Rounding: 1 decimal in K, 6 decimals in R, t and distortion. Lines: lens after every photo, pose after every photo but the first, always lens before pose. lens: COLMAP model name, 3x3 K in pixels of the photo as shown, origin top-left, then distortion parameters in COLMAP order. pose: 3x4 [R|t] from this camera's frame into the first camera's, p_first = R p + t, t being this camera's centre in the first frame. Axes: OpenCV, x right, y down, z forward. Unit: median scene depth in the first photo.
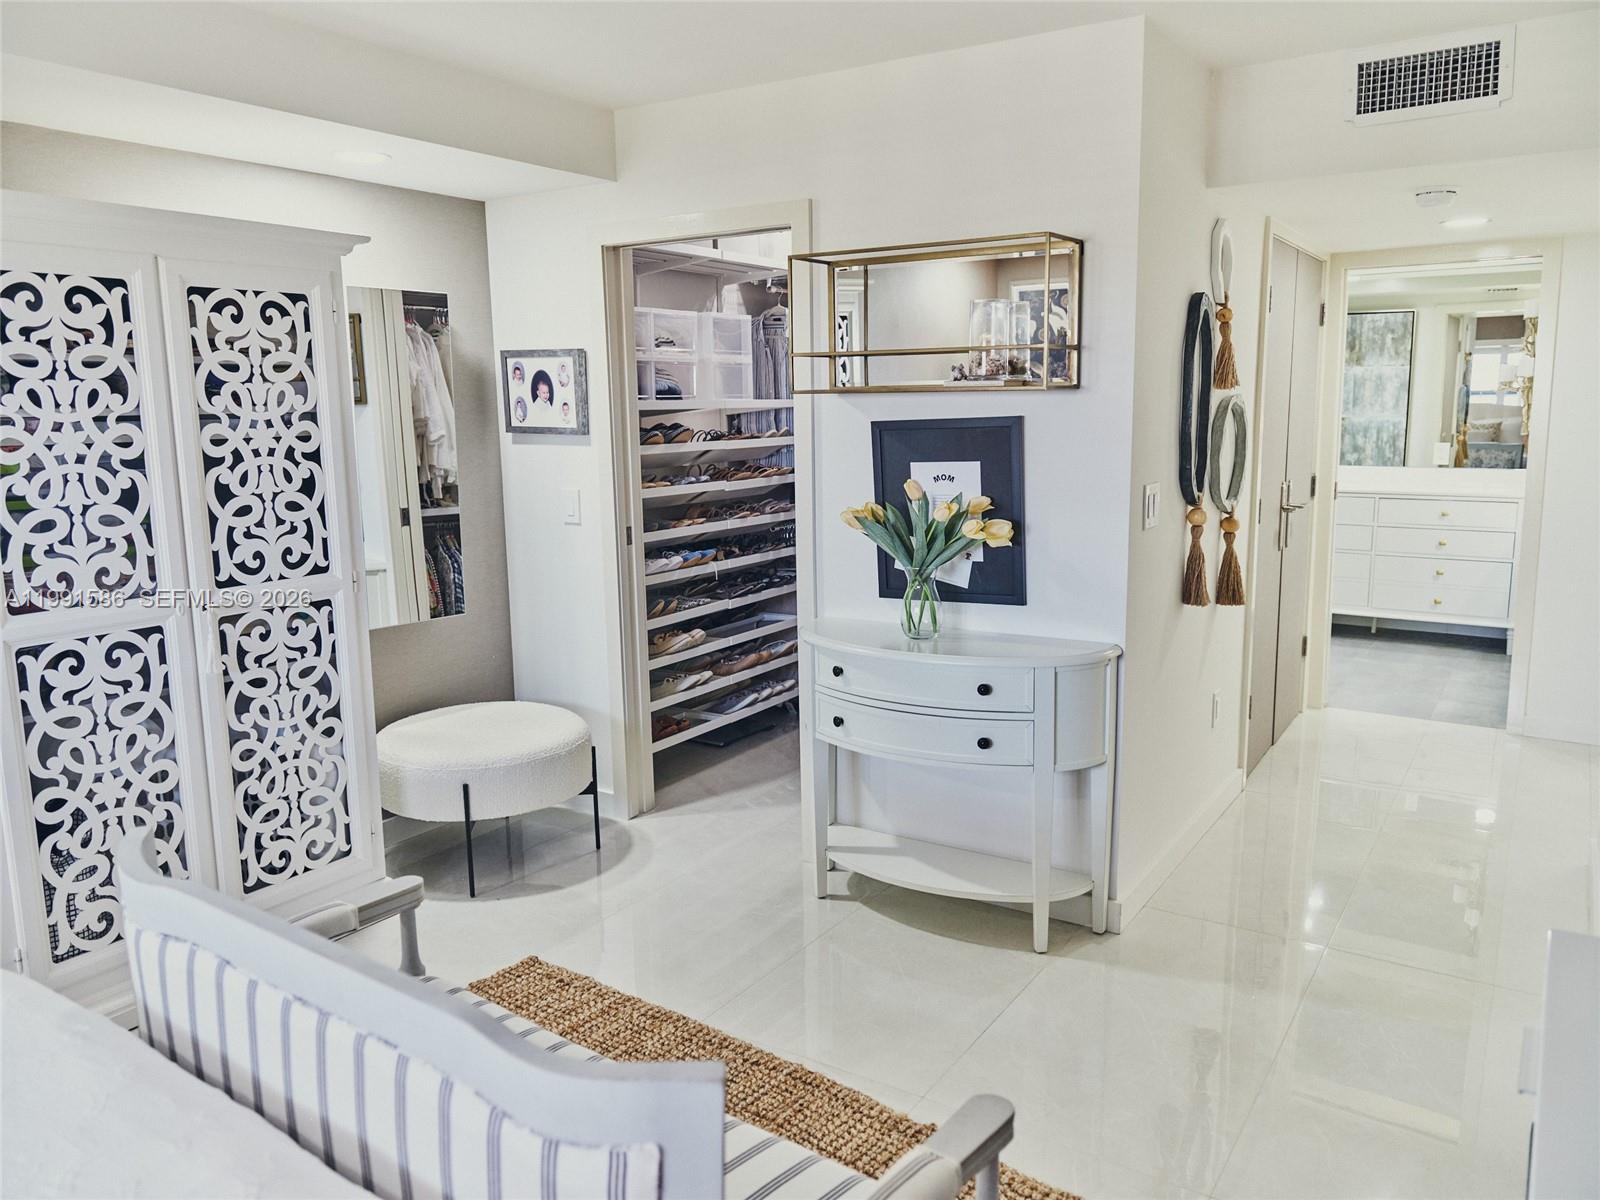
lens RADIAL K [[1206.9, 0, 795.5], [0, 1206.9, 603.2], [0, 0, 1]] dist [-0.002527, 0.002403]
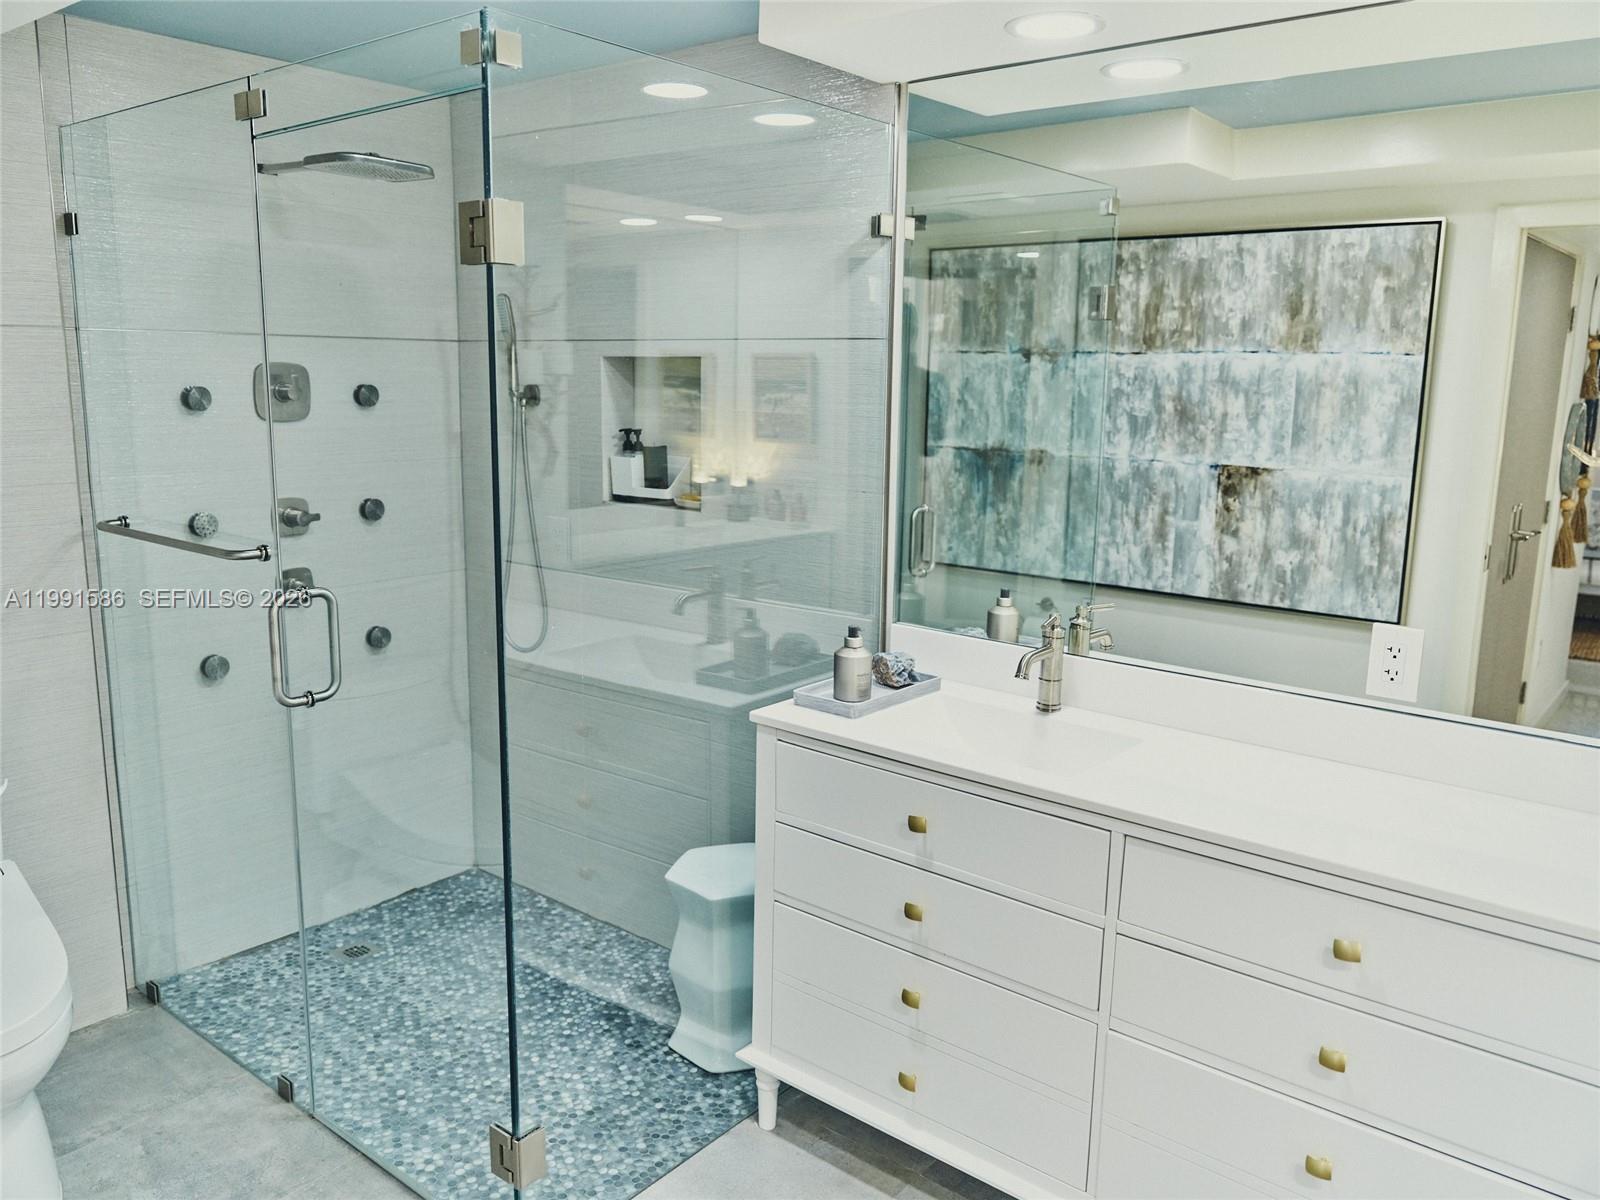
lens RADIAL K [[1206.9, 0, 796.0], [0, 1206.9, 600.7], [0, 0, 1]] dist [-0.002527, 0.002403]
pose [[0.993967, 0.050278, -0.097475, 0.333323], [-0.047677, 0.998446, 0.028837, -0.112353], [0.098773, -0.024015, 0.994820, 0.553679]]
